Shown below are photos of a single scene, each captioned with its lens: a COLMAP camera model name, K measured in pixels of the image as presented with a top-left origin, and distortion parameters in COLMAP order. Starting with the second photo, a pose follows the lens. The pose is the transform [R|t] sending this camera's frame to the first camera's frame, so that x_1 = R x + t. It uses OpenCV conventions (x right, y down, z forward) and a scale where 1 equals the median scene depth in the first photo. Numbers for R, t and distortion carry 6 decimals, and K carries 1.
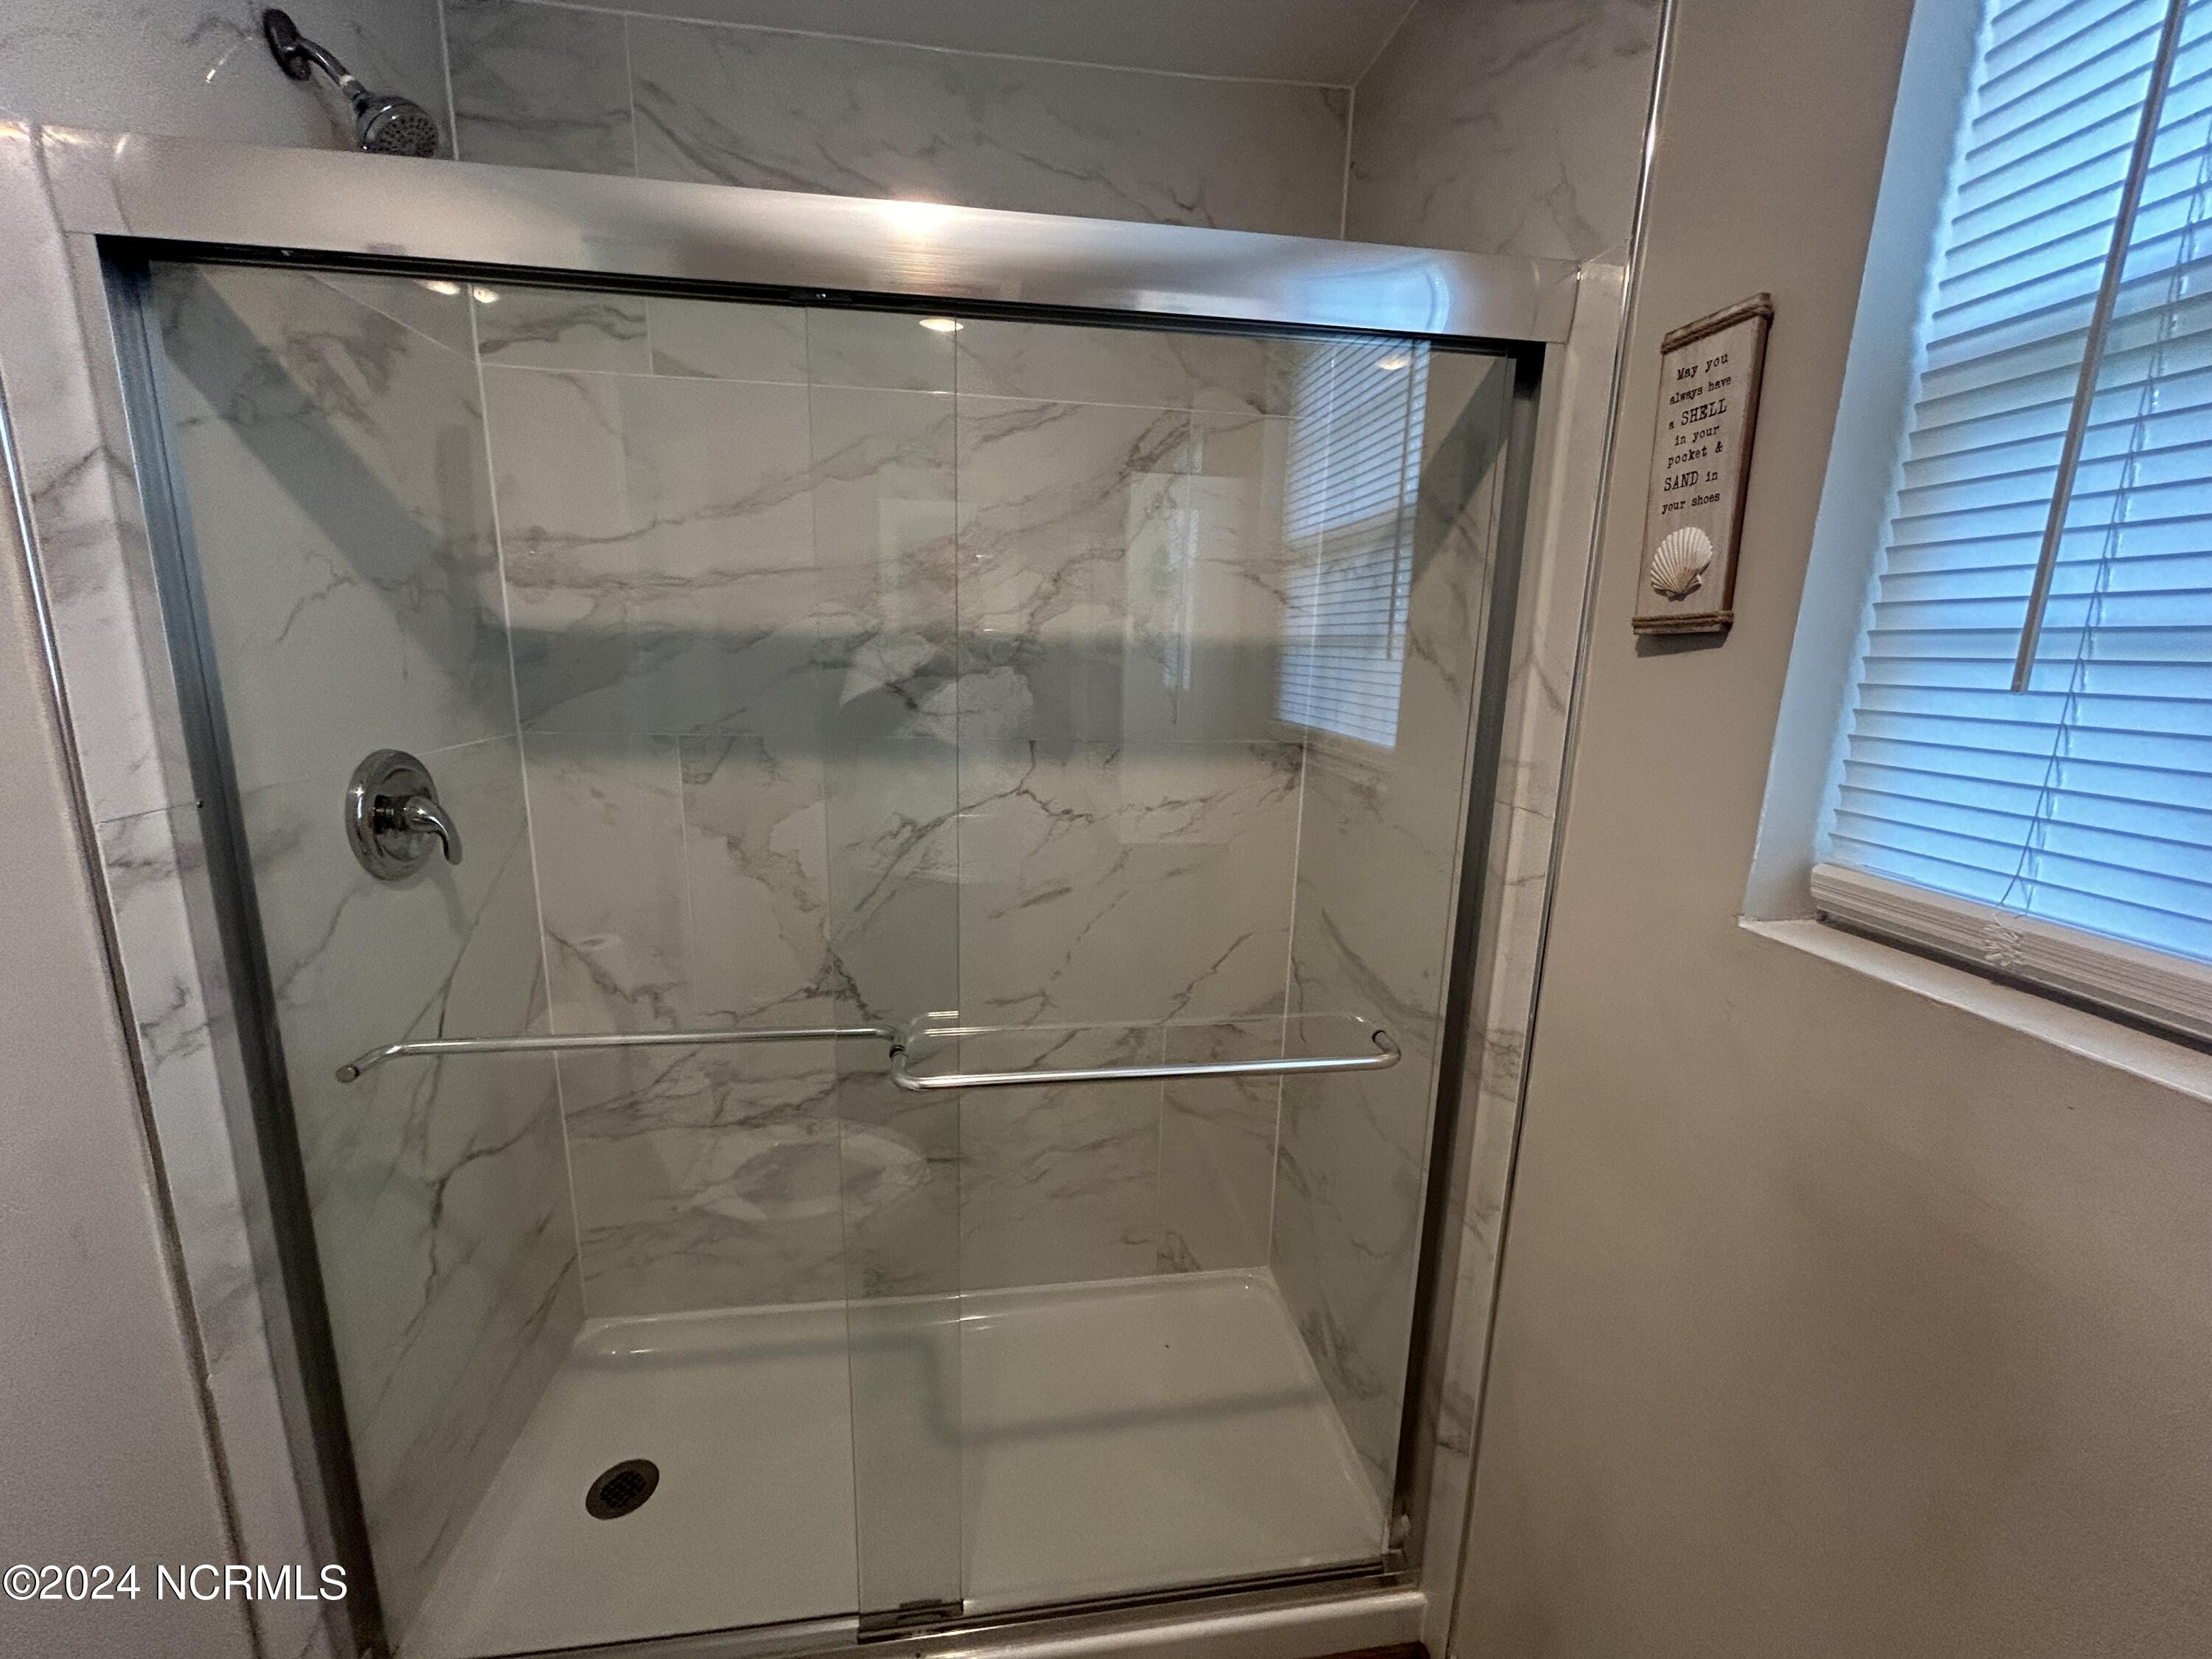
lens RADIAL K [[900.0, 0, 1104.0], [0, 900.0, 827.6], [0, 0, 1]] dist [-0.000903, 0.001247]
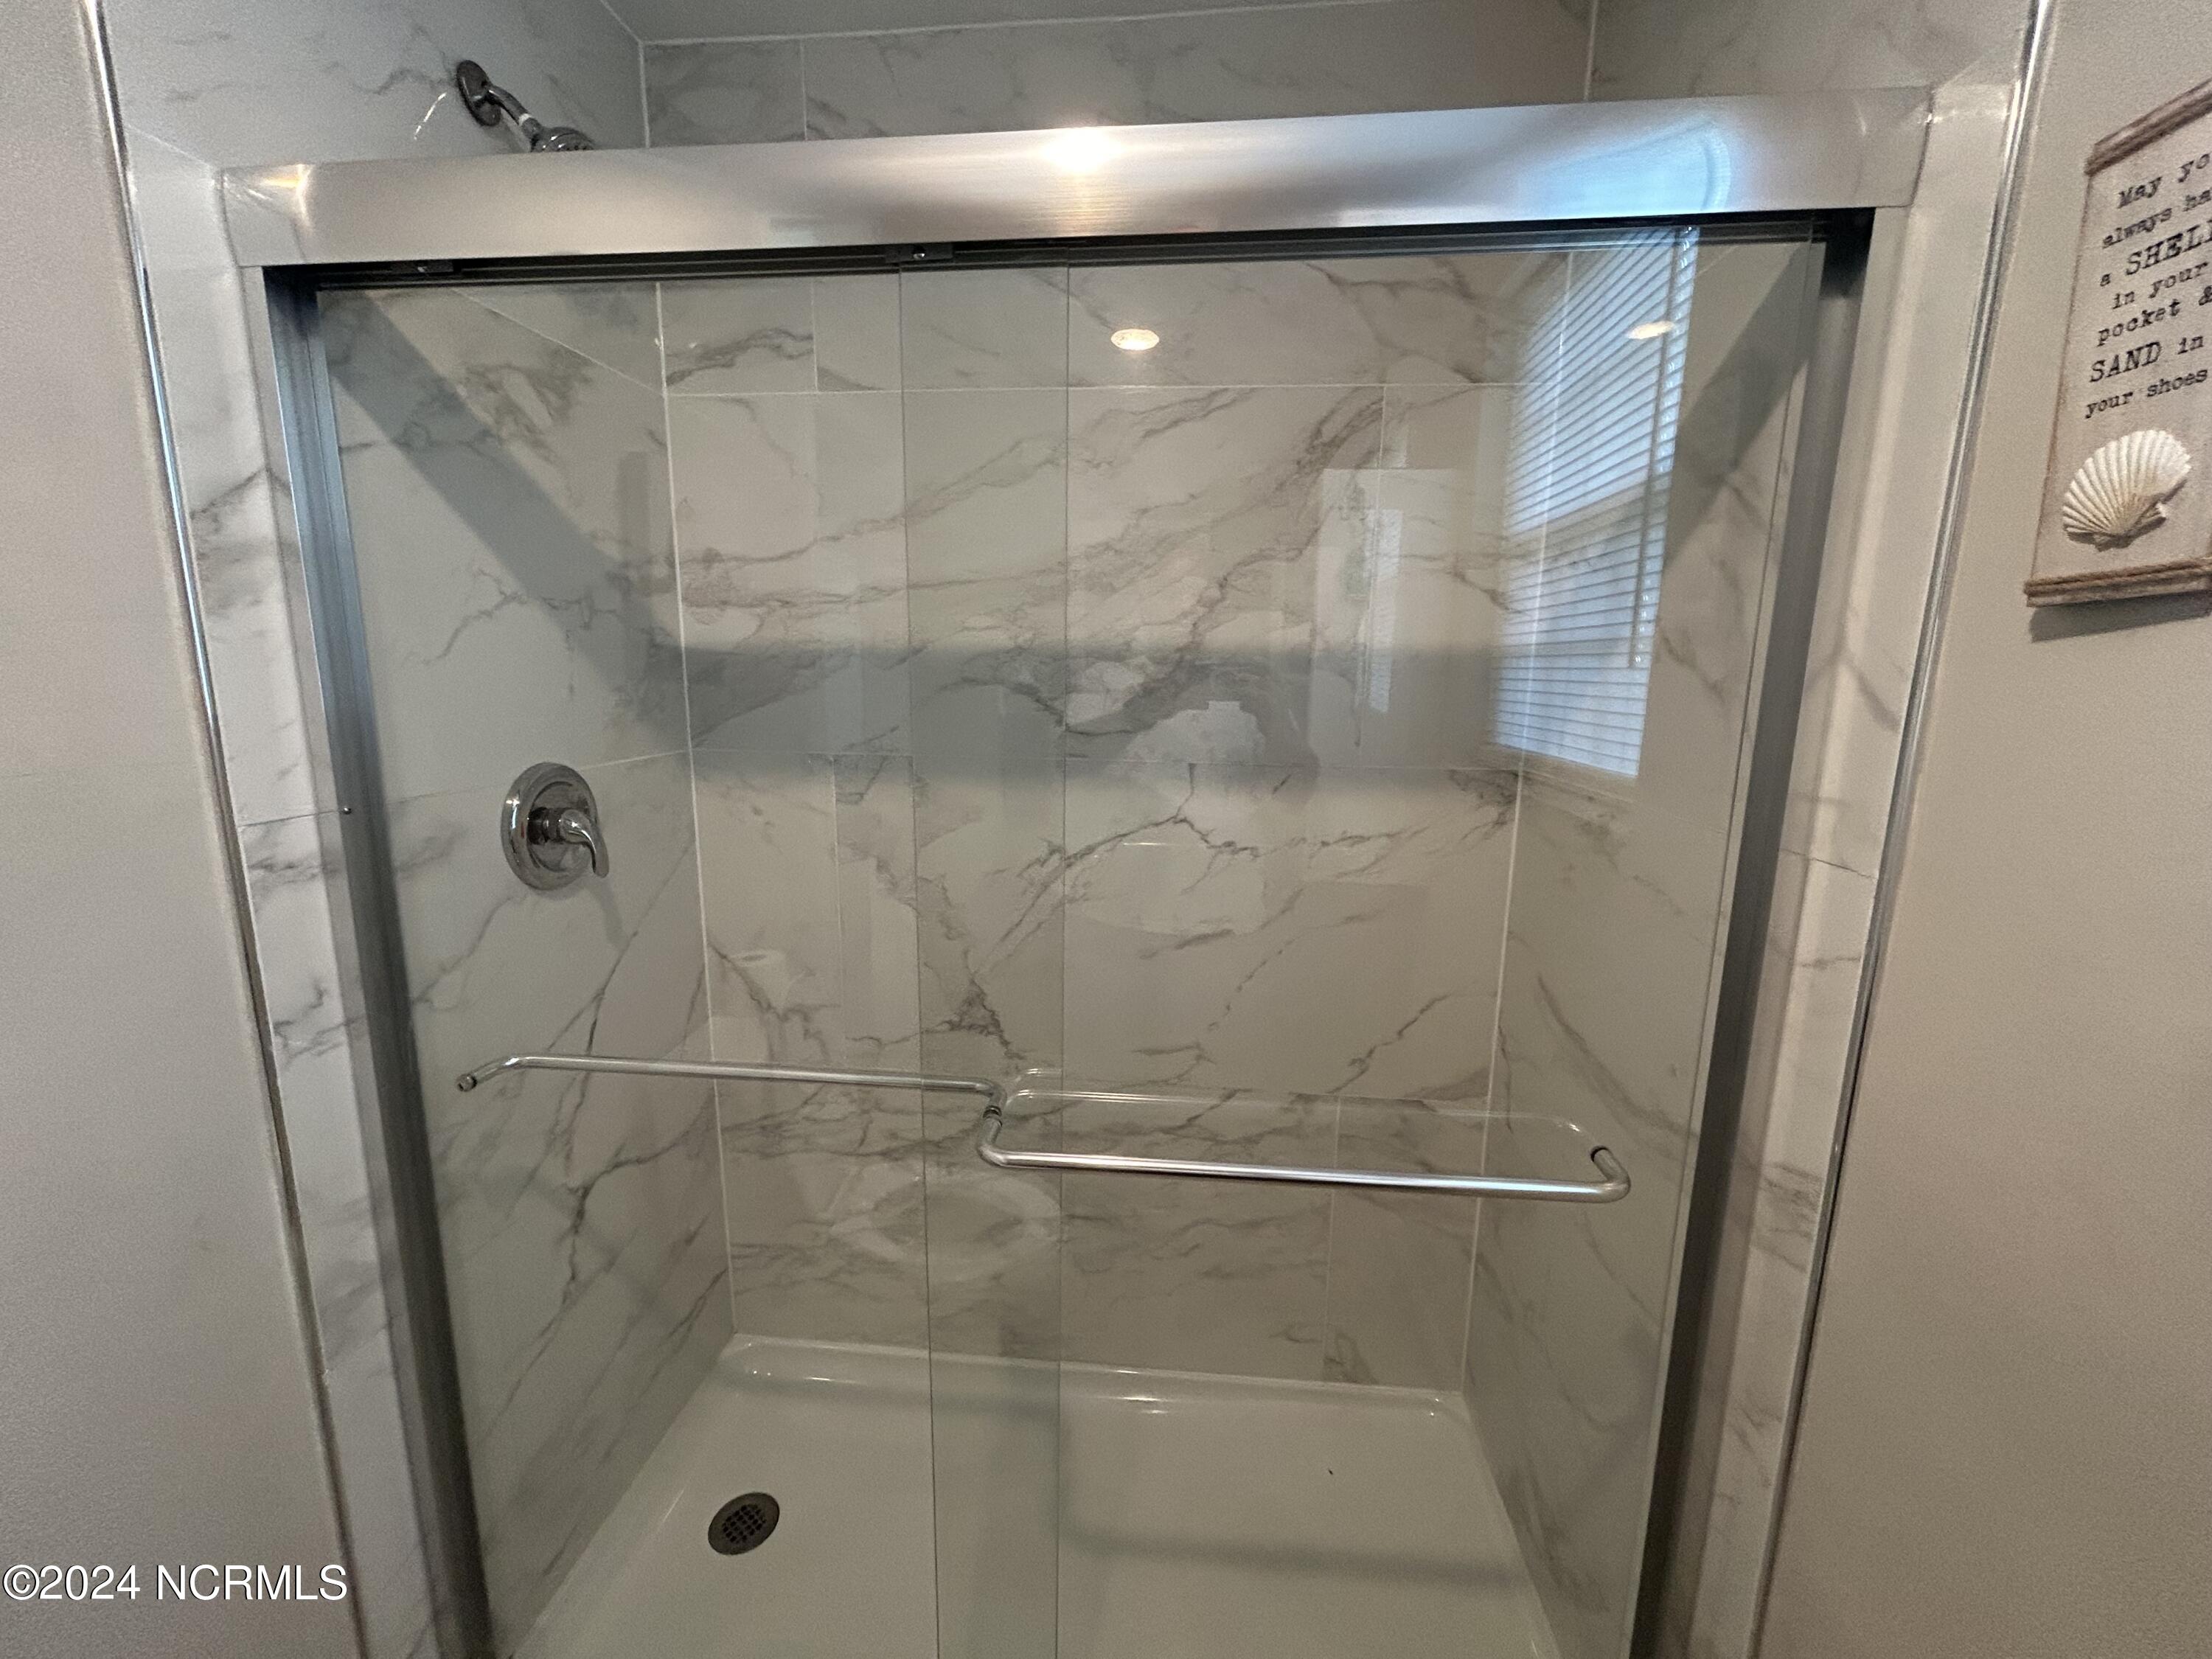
lens RADIAL K [[900.0, 0, 1104.0], [0, 900.0, 827.6], [0, 0, 1]] dist [-0.000903, 0.001247]
pose [[0.972484, 0.028587, -0.231210, 0.061671], [-0.035854, 0.998984, -0.027290, -0.007290], [0.230195, 0.034829, 0.972521, 0.146444]]
